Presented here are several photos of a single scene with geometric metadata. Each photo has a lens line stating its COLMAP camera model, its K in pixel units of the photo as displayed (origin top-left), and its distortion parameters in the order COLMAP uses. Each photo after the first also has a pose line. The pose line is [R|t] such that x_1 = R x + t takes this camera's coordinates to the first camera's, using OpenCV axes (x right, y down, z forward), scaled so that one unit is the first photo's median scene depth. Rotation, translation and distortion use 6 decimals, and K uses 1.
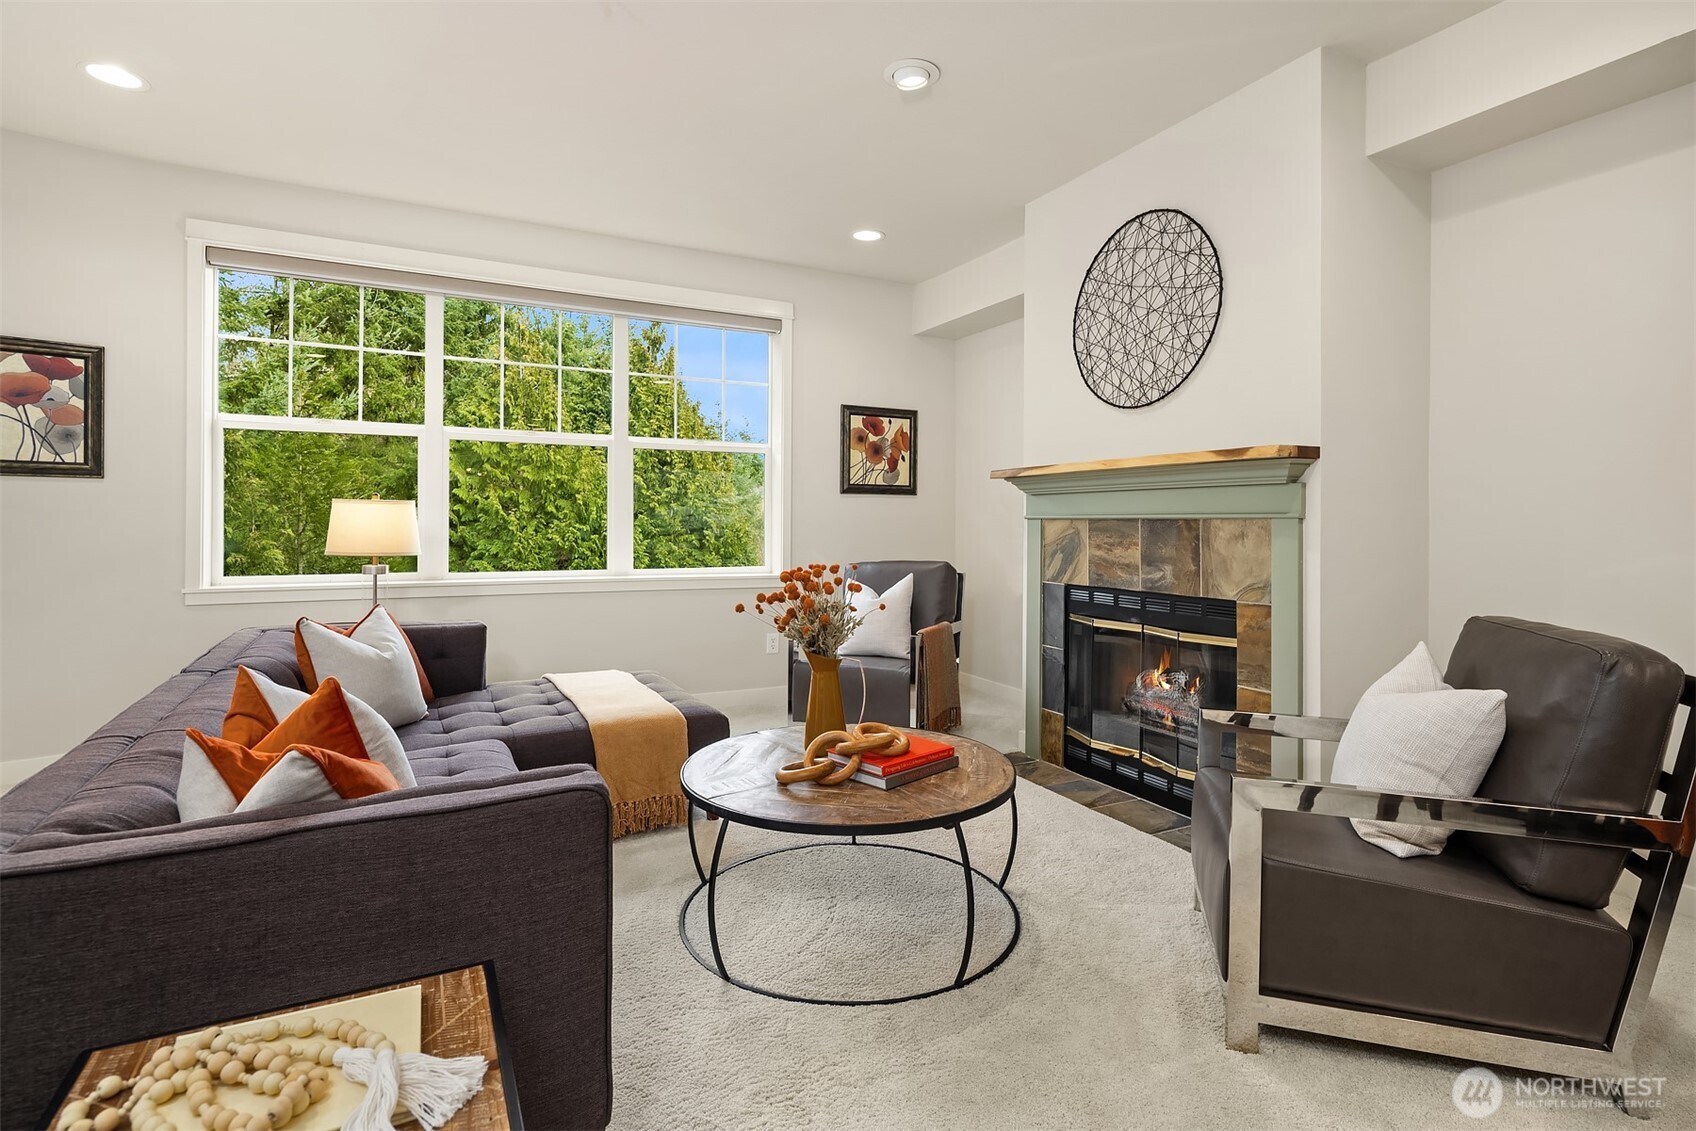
lens RADIAL K [[775.0, 0, 818.7], [0, 775.0, 530.8], [0, 0, 1]] dist [0.001436, -0.000735]
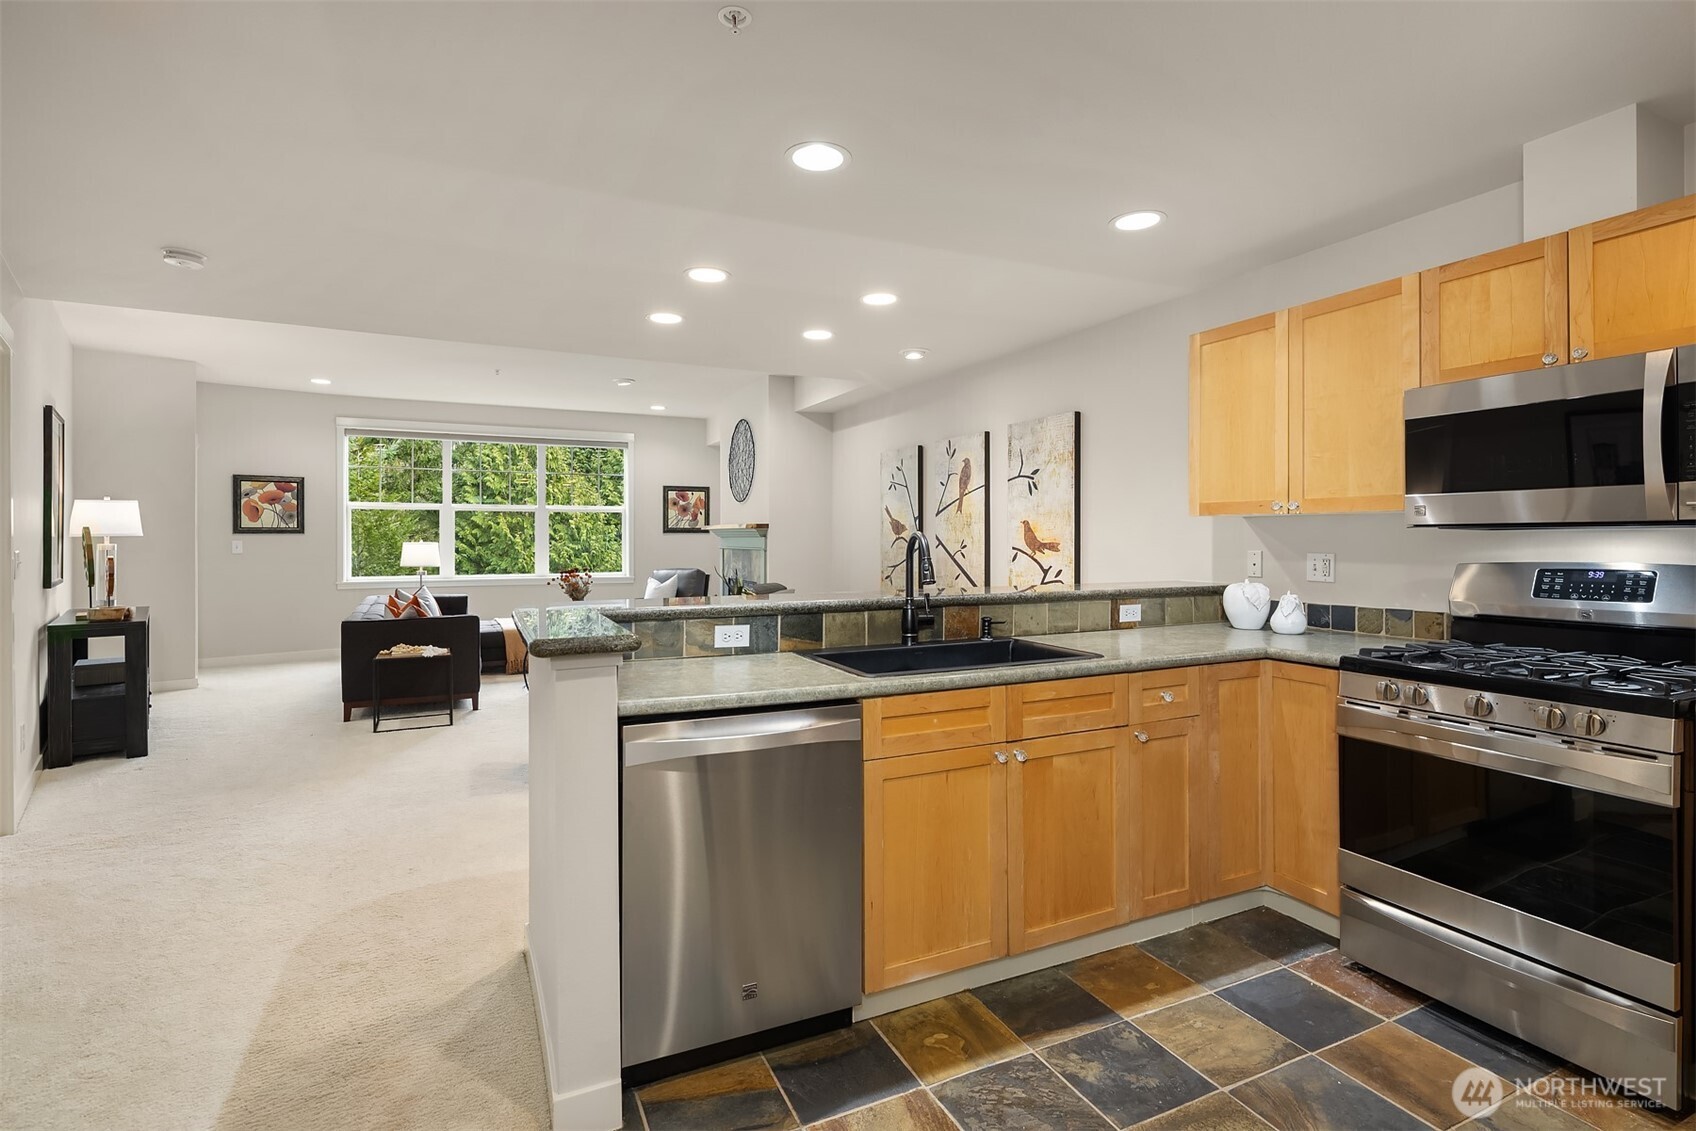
lens RADIAL K [[775.0, 0, 825.4], [0, 775.0, 543.3], [0, 0, 1]] dist [0.001436, -0.000735]
pose [[0.999723, -0.007223, -0.022420, 0.512650], [0.007184, 0.999973, -0.001805, -0.018900], [0.022432, 0.001644, 0.999747, -0.960560]]
